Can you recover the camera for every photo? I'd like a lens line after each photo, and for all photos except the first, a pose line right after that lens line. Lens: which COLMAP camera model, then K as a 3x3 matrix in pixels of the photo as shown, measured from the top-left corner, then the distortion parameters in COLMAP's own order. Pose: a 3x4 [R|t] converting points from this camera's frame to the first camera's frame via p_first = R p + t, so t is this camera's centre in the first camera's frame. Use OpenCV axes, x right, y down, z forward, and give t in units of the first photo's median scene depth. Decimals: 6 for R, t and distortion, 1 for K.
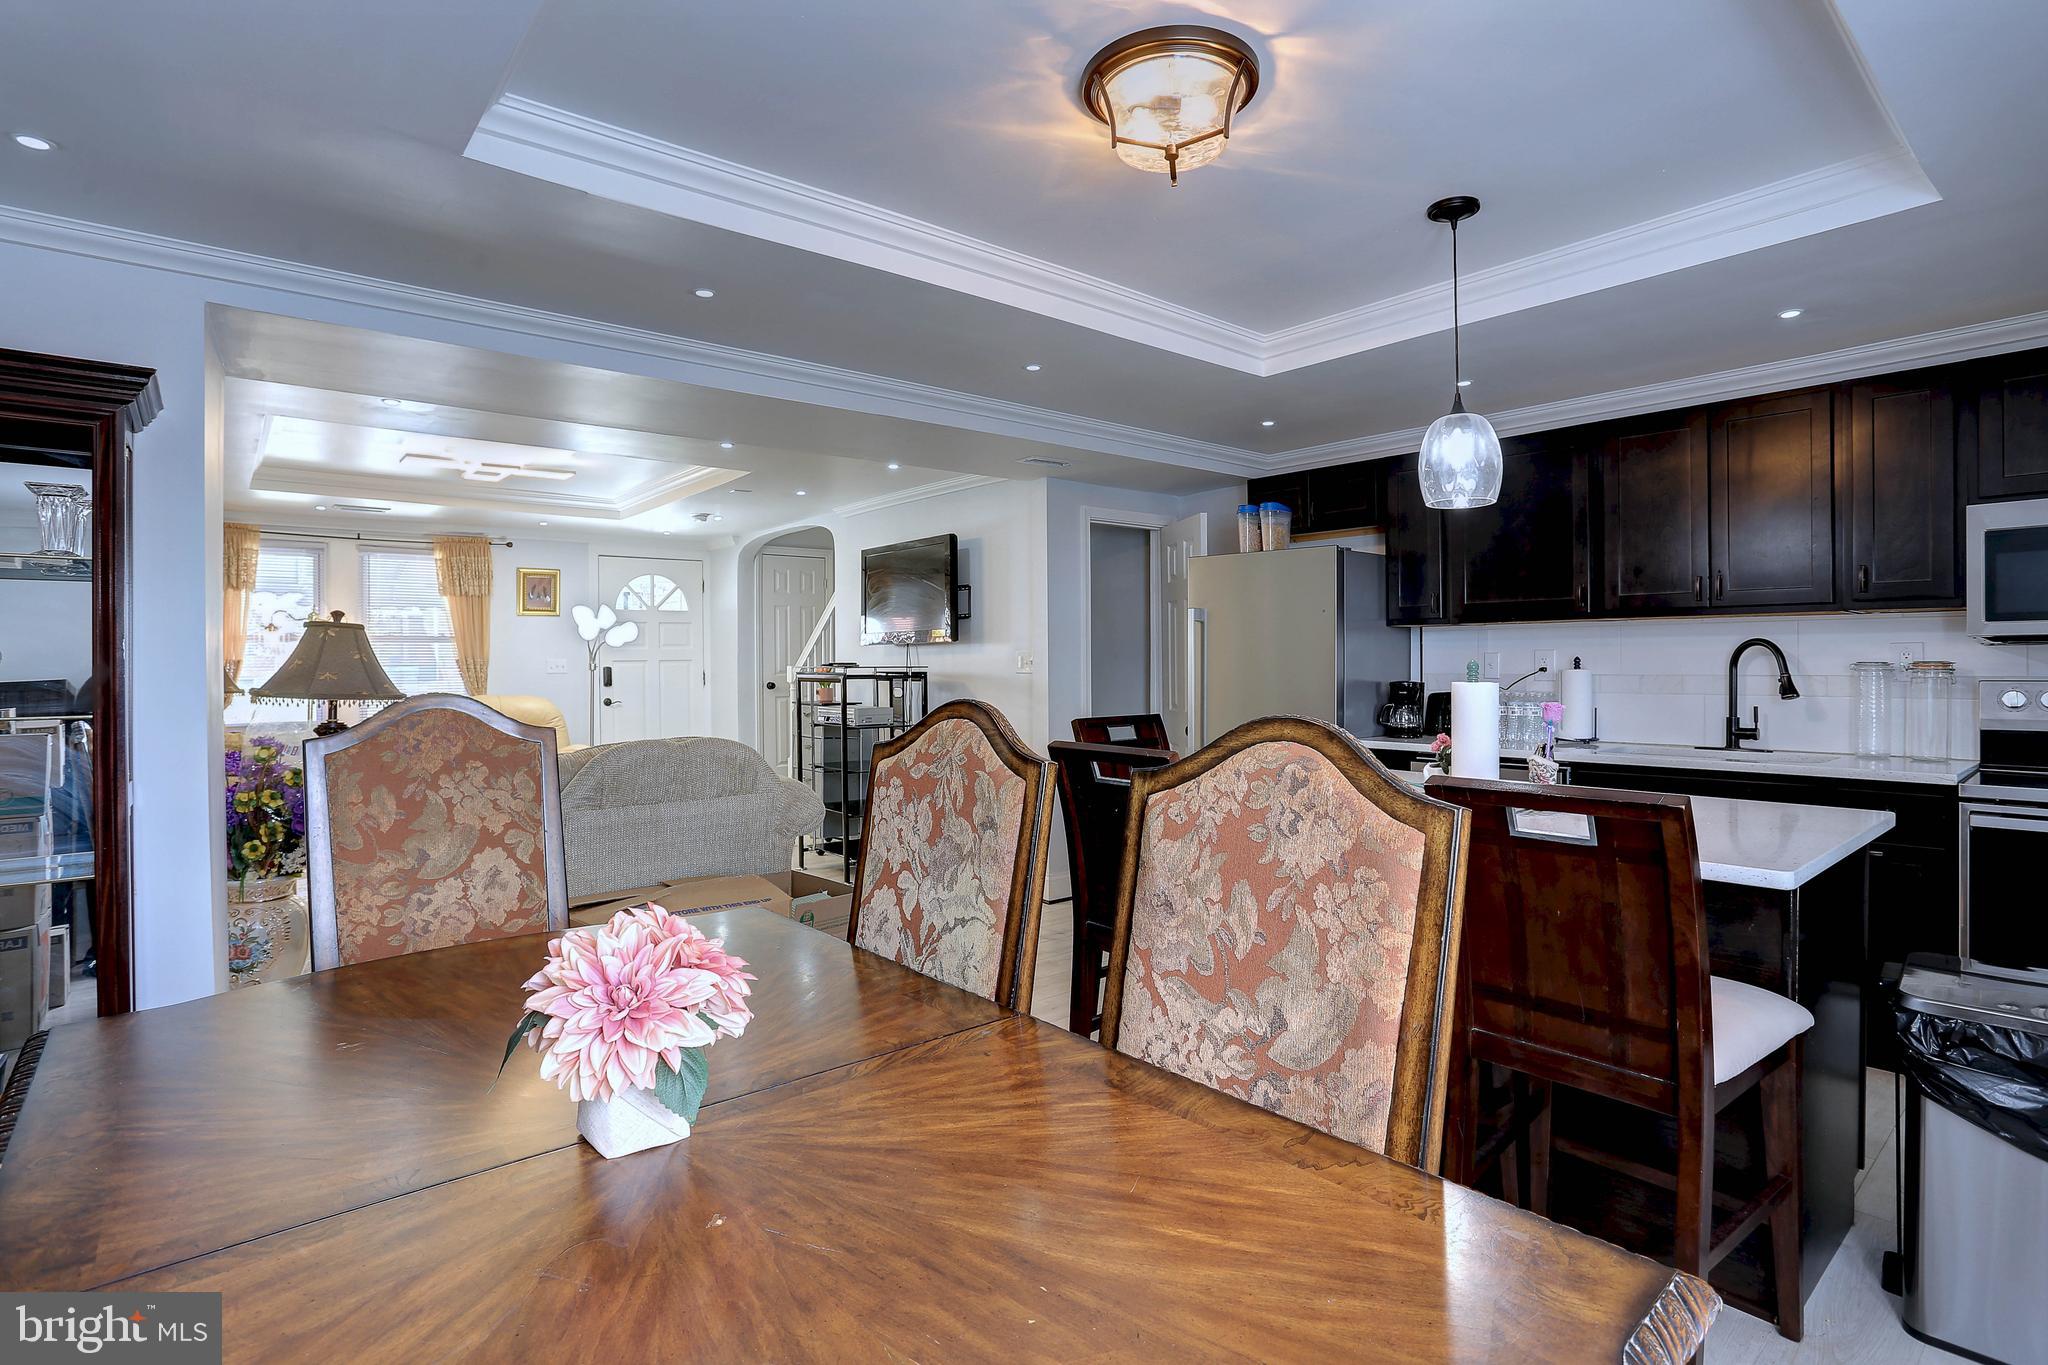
lens RADIAL K [[1010.7, 0, 1027.9], [0, 1010.7, 663.0], [0, 0, 1]] dist [-0.063390, 0.035287]
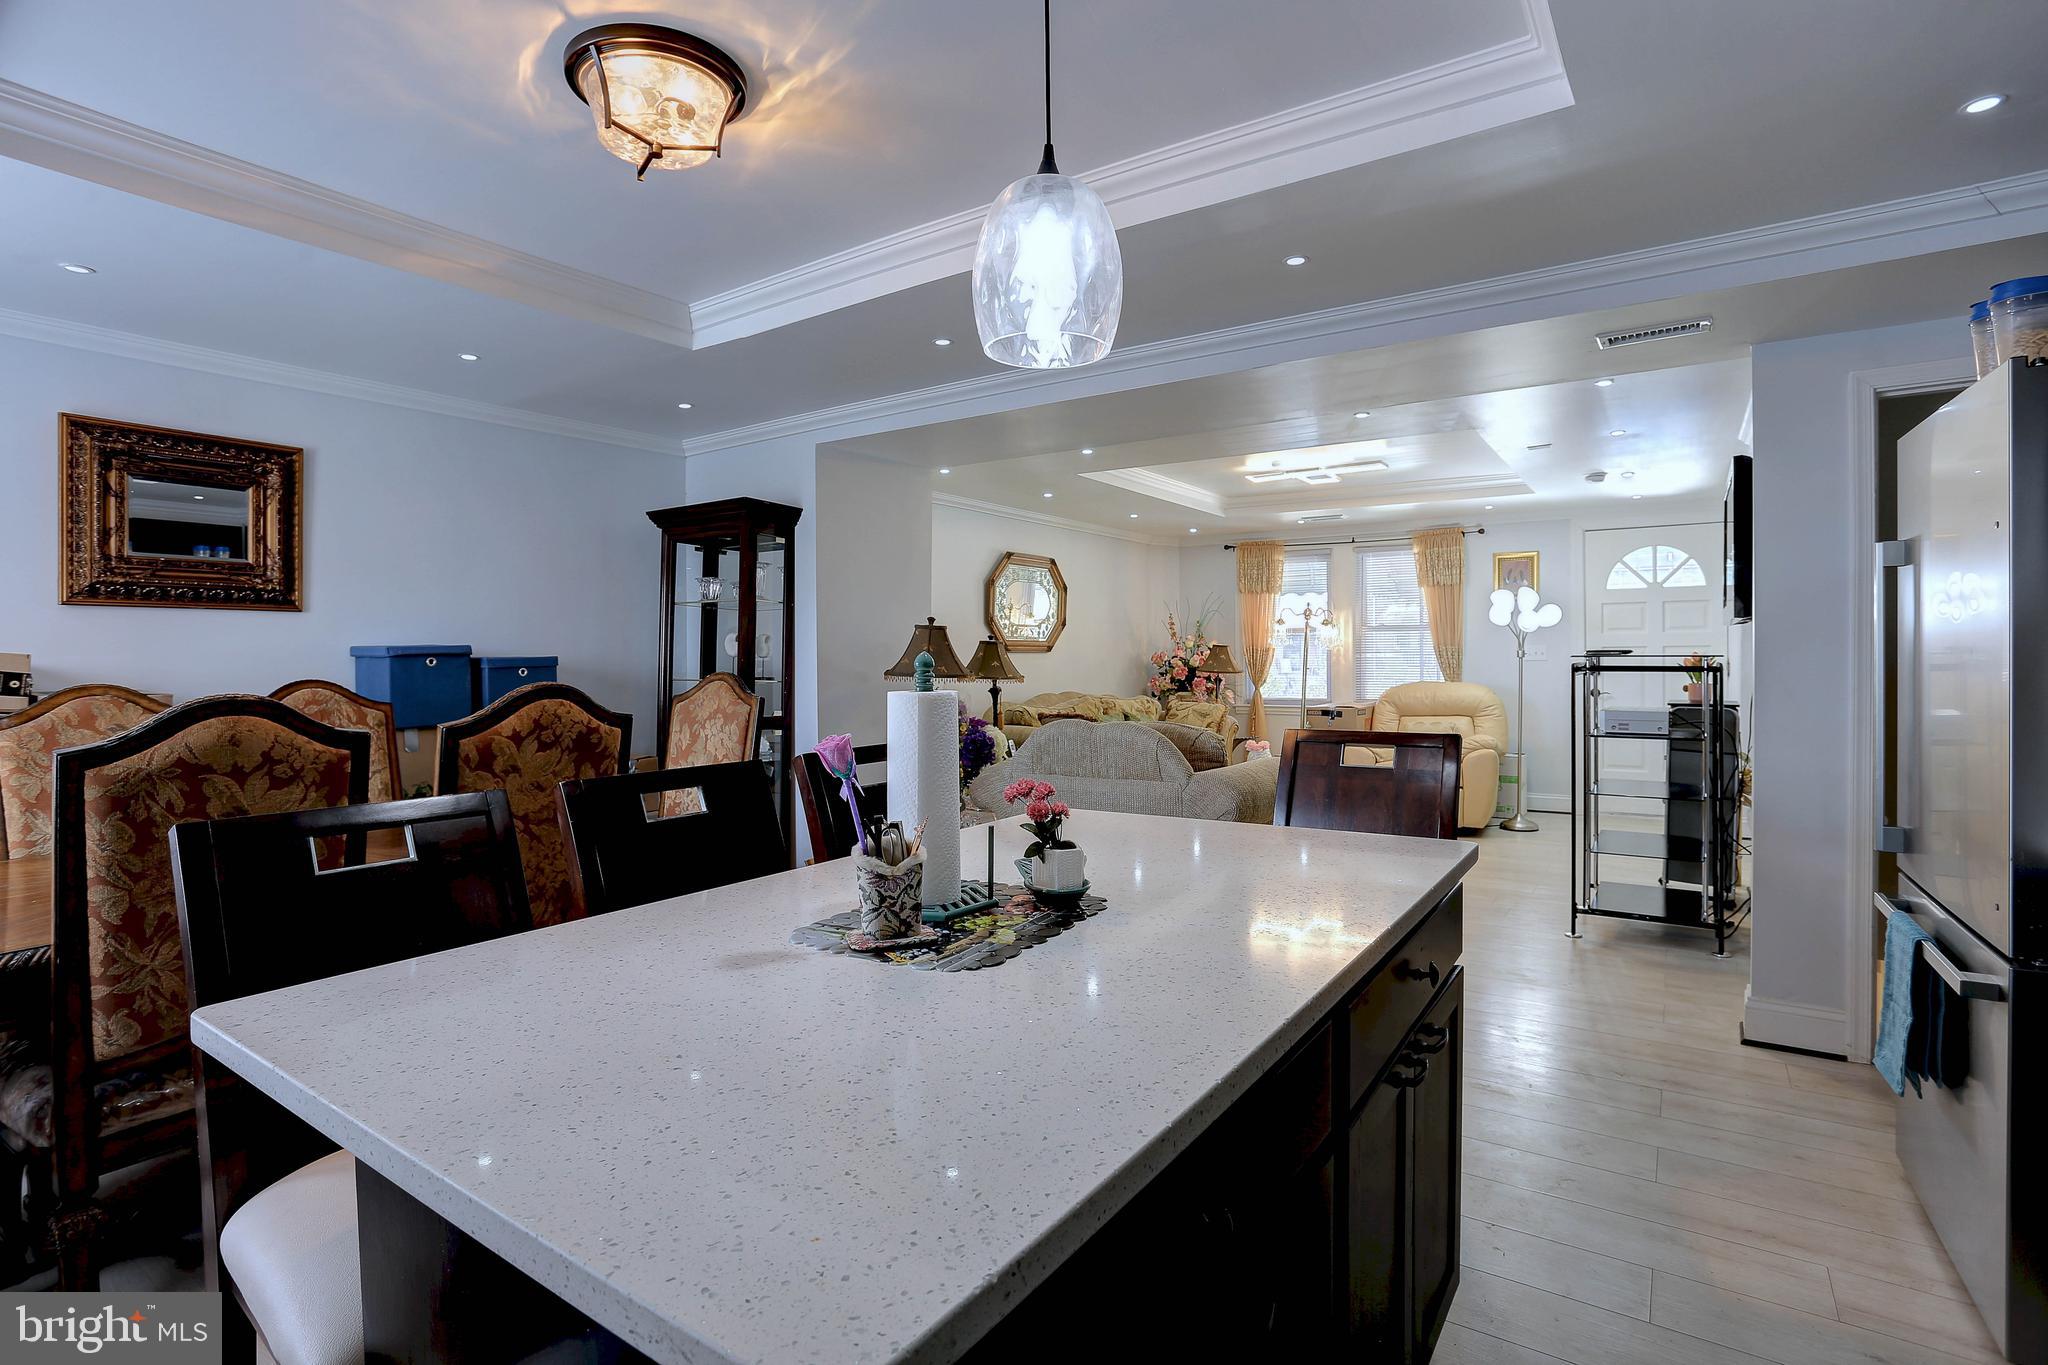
lens RADIAL K [[979.2, 0, 1009.4], [0, 979.2, 659.3], [0, 0, 1]] dist [0.022550, 0.000057]
pose [[0.278472, 0.015330, -0.960322, 0.880744], [-0.001893, 0.999879, 0.015413, -0.013865], [0.960442, -0.002474, 0.278468, 0.791673]]
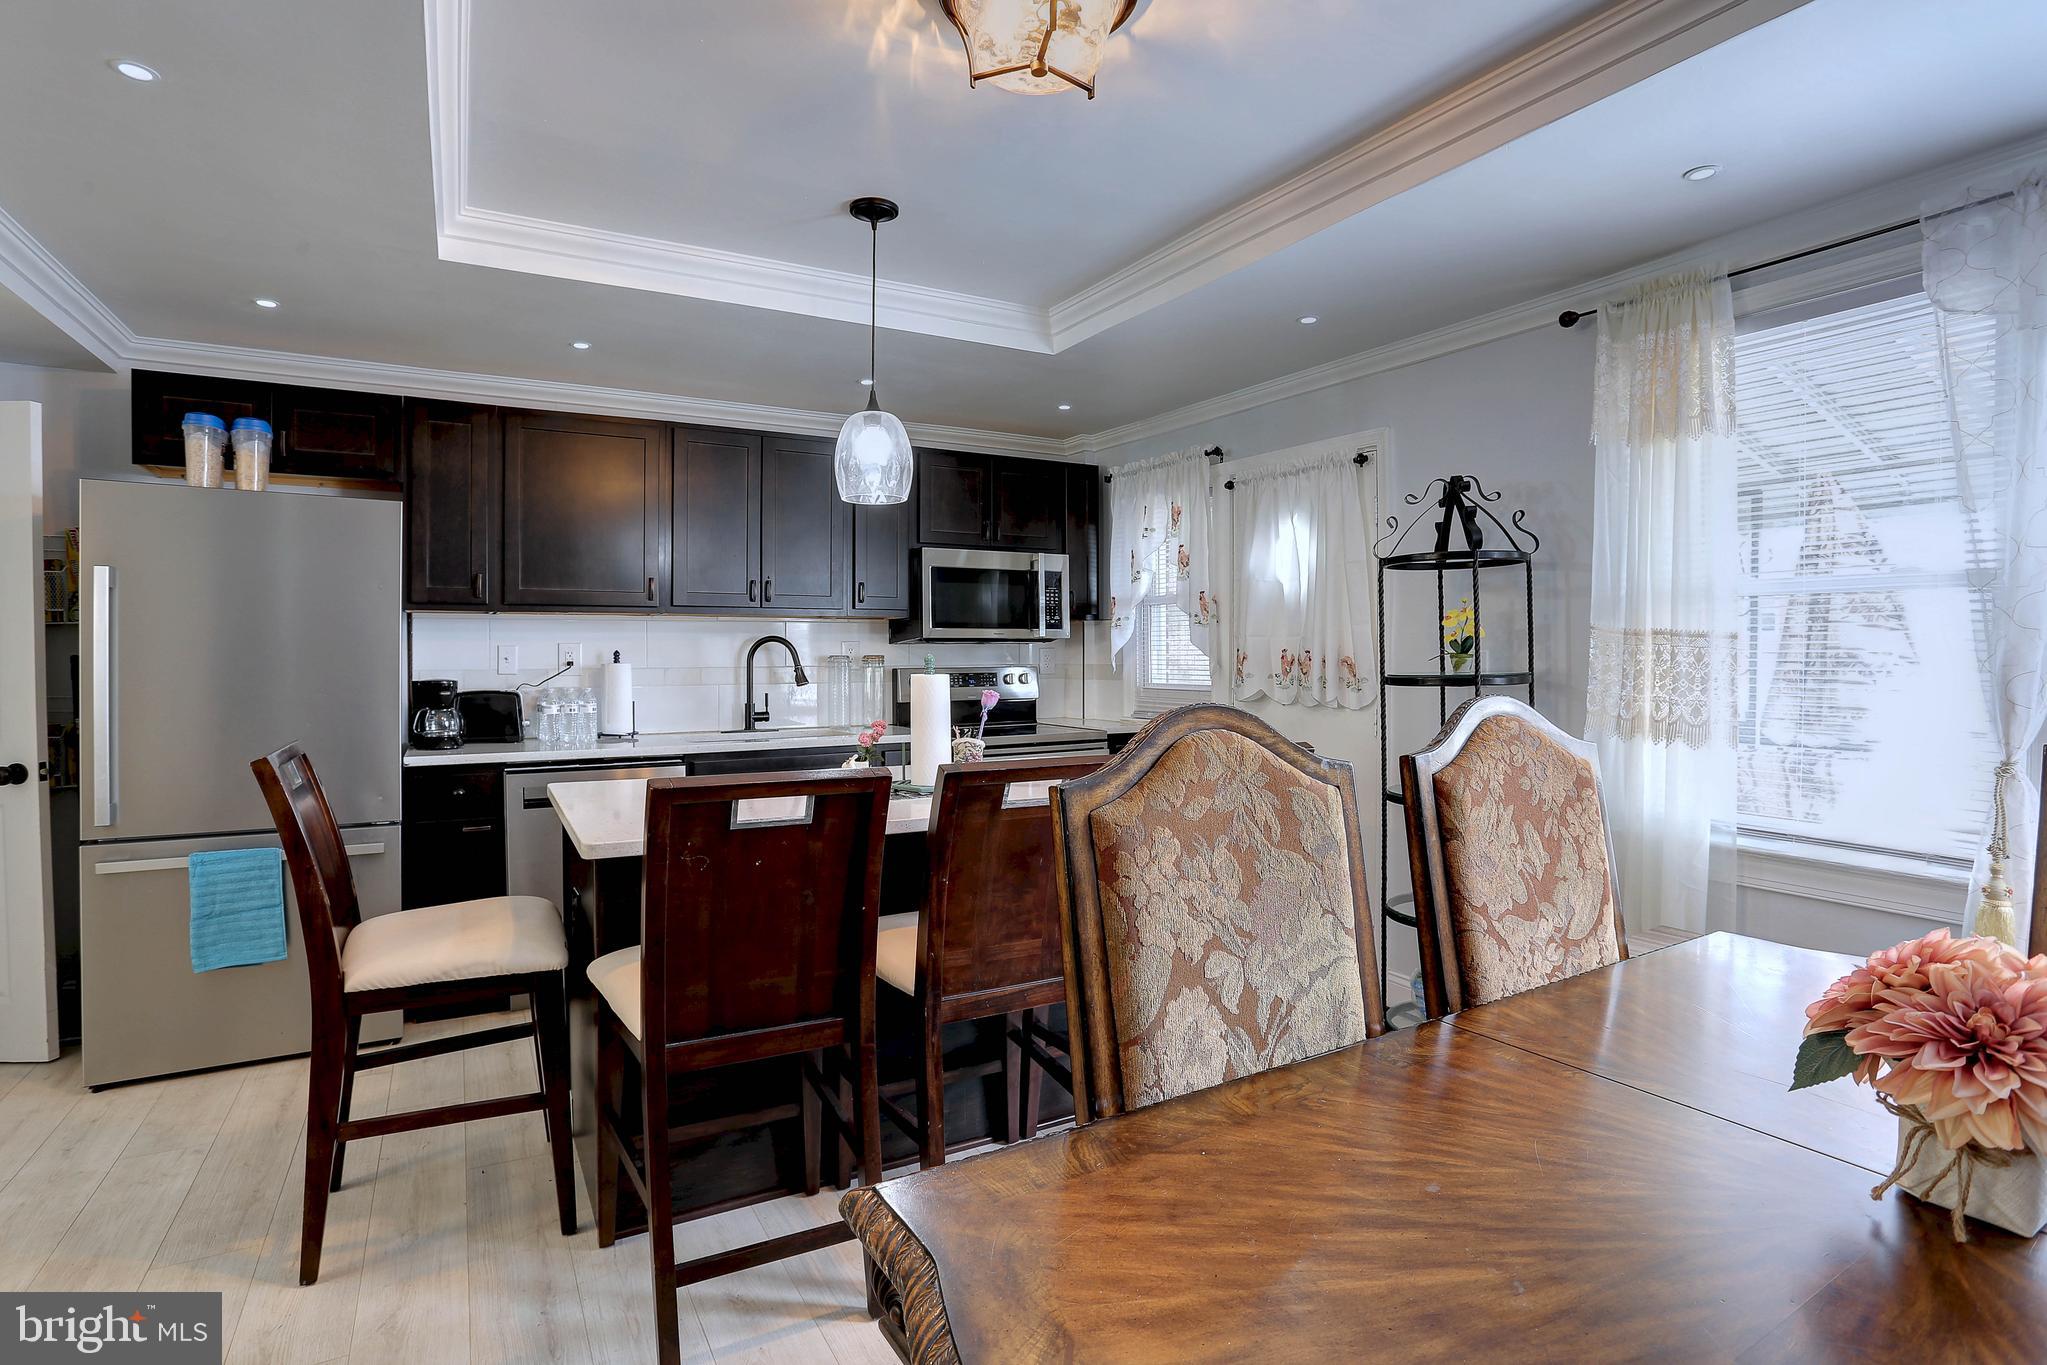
lens RADIAL K [[1010.3, 0, 1027.4], [0, 1010.3, 663.0], [0, 0, 1]] dist [-0.063390, 0.035287]
pose [[0.170165, -0.006355, 0.985395, -0.539618], [0.000743, 0.999980, 0.006321, 0.000442], [-0.985415, -0.000343, 0.170167, 0.654084]]
